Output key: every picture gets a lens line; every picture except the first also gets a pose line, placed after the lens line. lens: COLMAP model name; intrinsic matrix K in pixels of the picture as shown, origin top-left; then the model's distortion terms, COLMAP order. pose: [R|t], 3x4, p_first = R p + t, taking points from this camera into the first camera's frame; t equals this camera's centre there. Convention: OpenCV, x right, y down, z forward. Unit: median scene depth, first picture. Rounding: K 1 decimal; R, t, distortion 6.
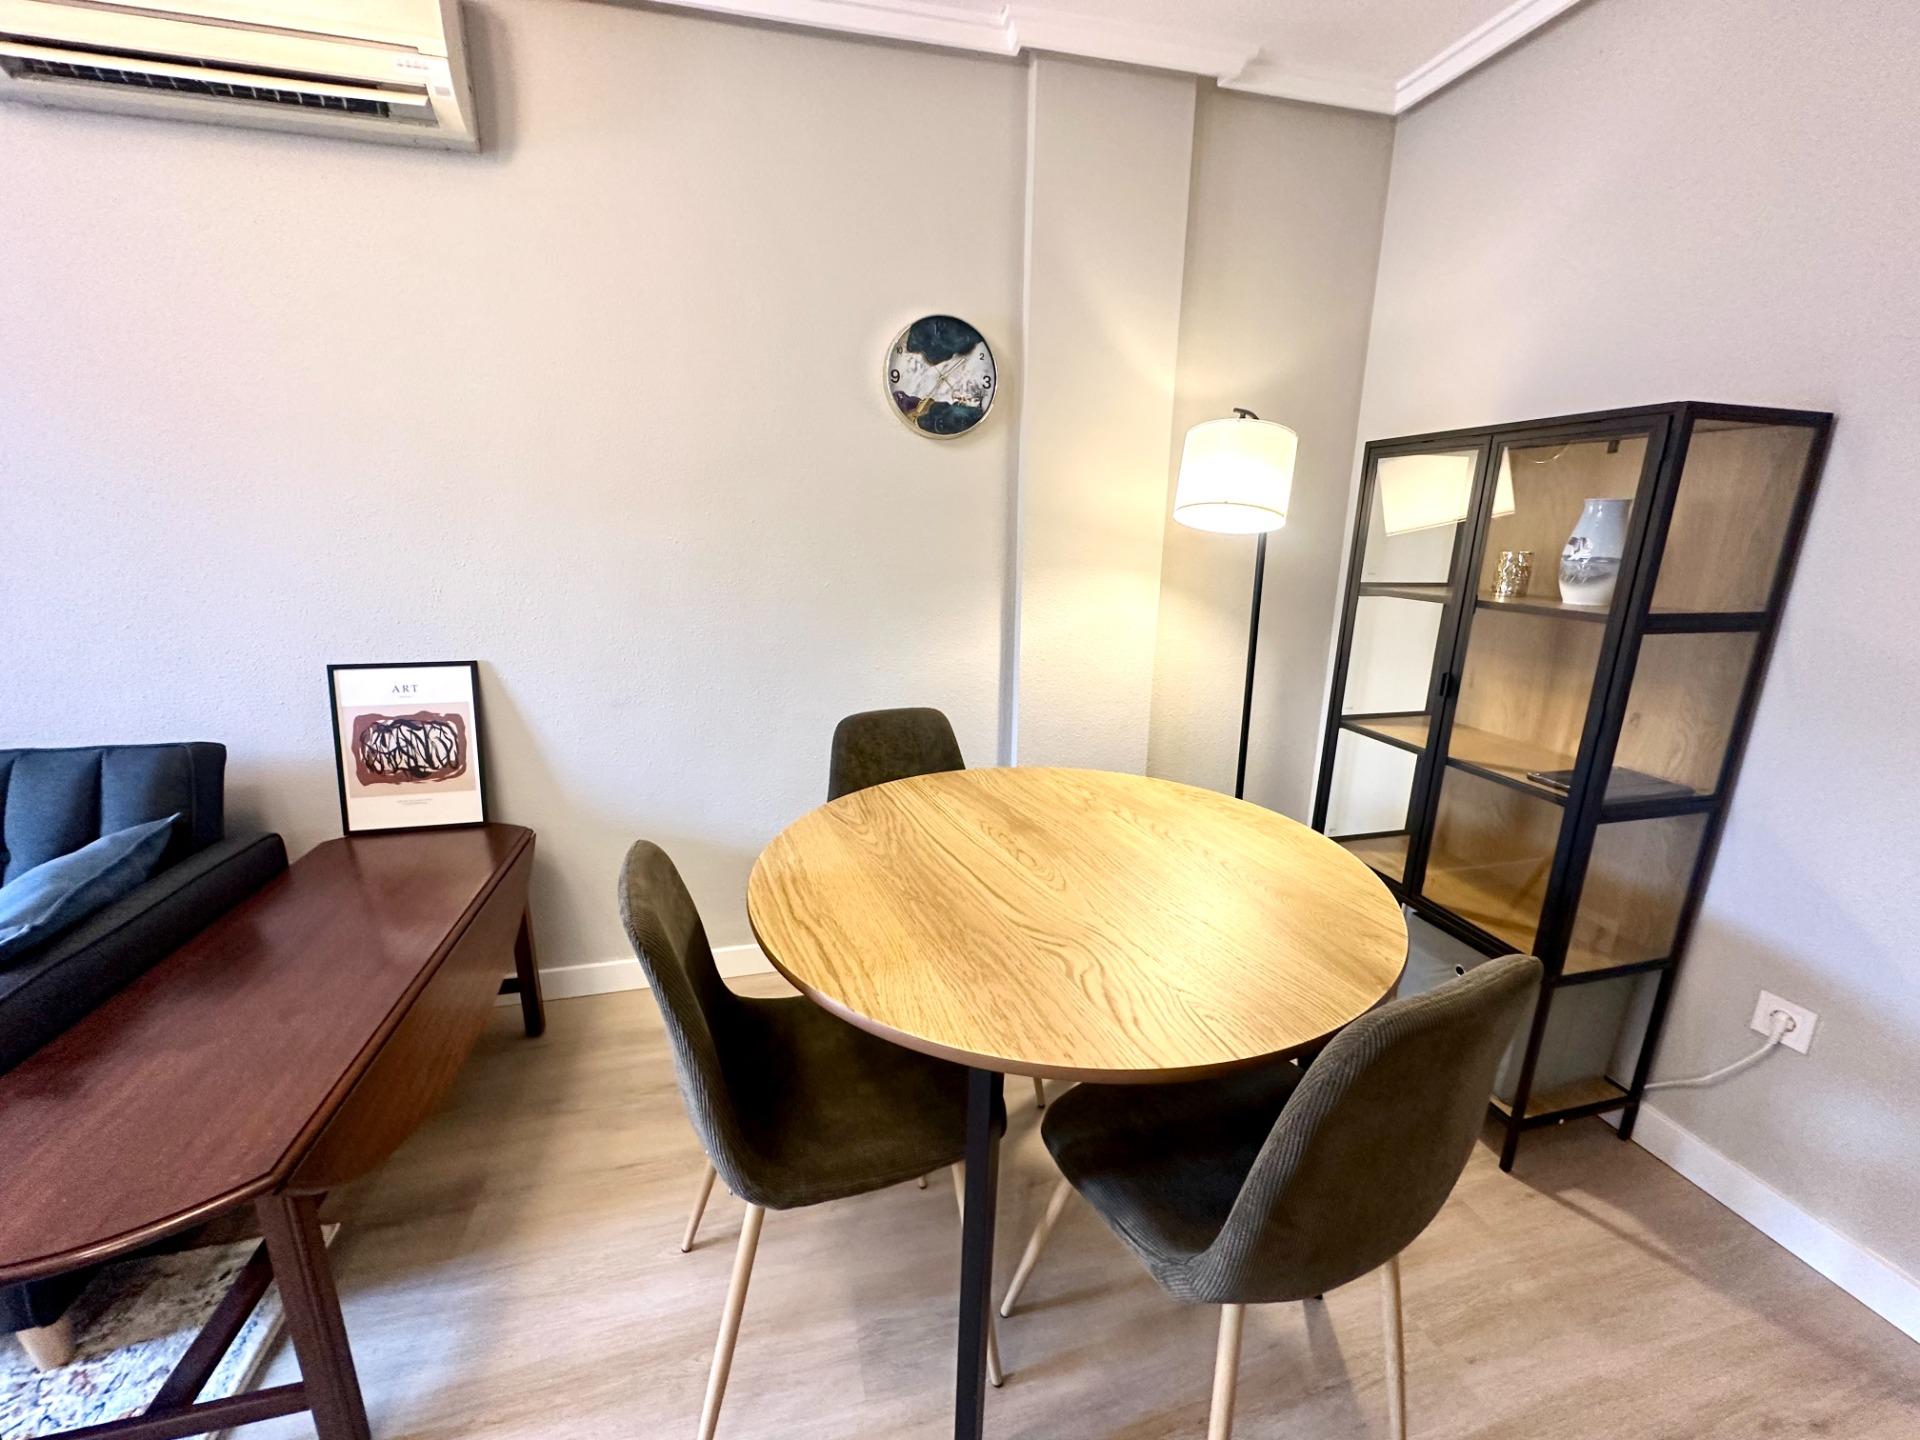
lens RADIAL K [[766.3, 0, 957.4], [0, 766.3, 716.7], [0, 0, 1]] dist [-0.003185, 0.001234]
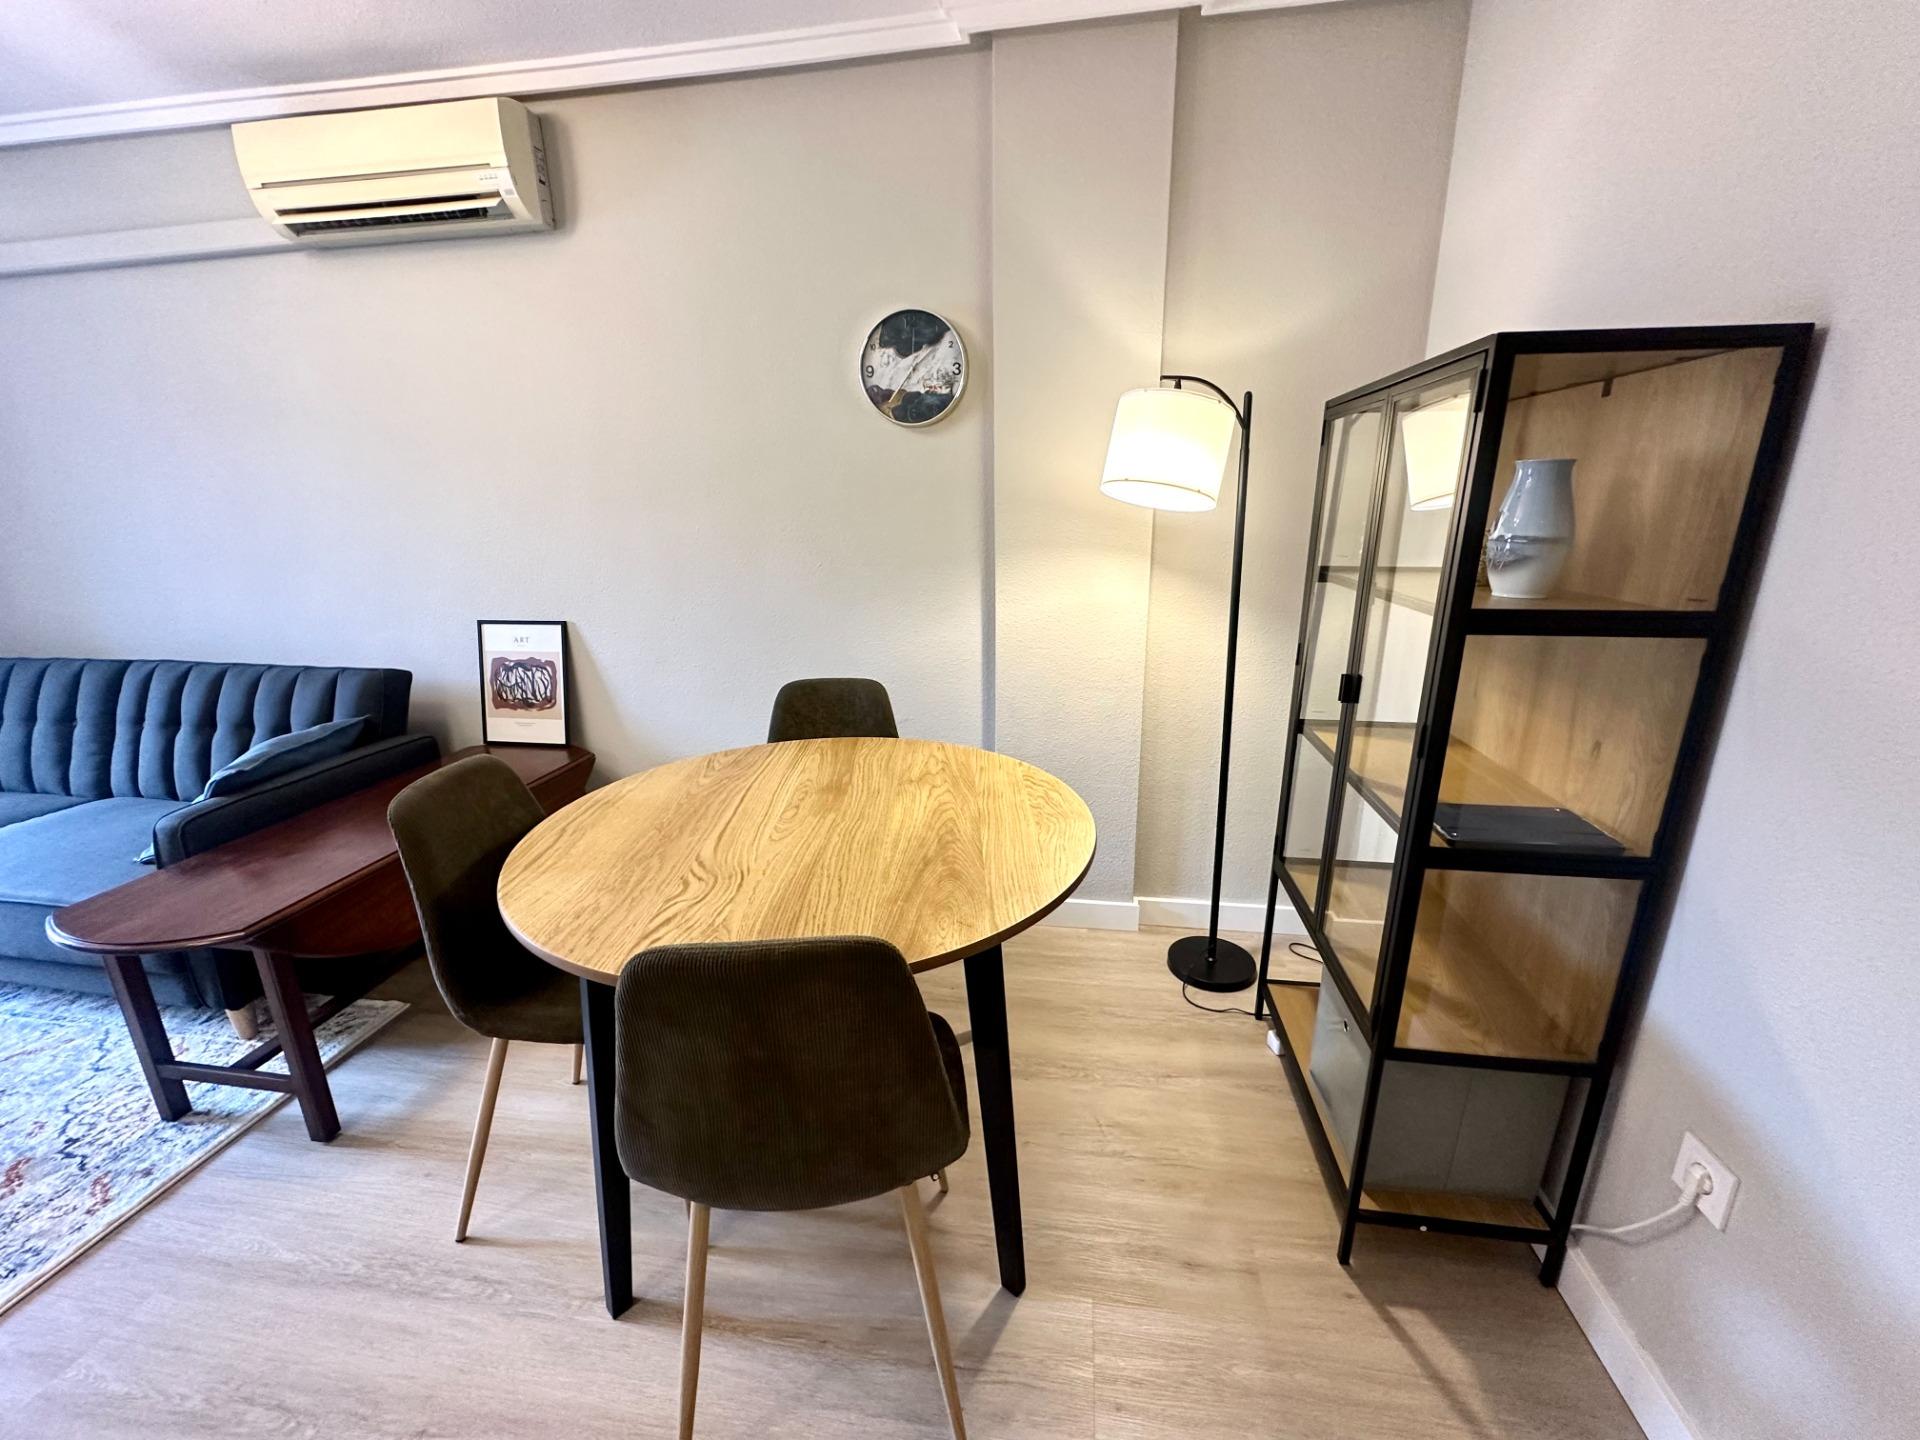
lens RADIAL K [[766.3, 0, 961.4], [0, 766.3, 717.7], [0, 0, 1]] dist [-0.003185, 0.001234]
pose [[0.920155, 0.083161, -0.382622, 0.532947], [-0.073752, 0.996505, 0.039221, -0.010355], [0.384547, -0.007870, 0.923072, 0.051419]]
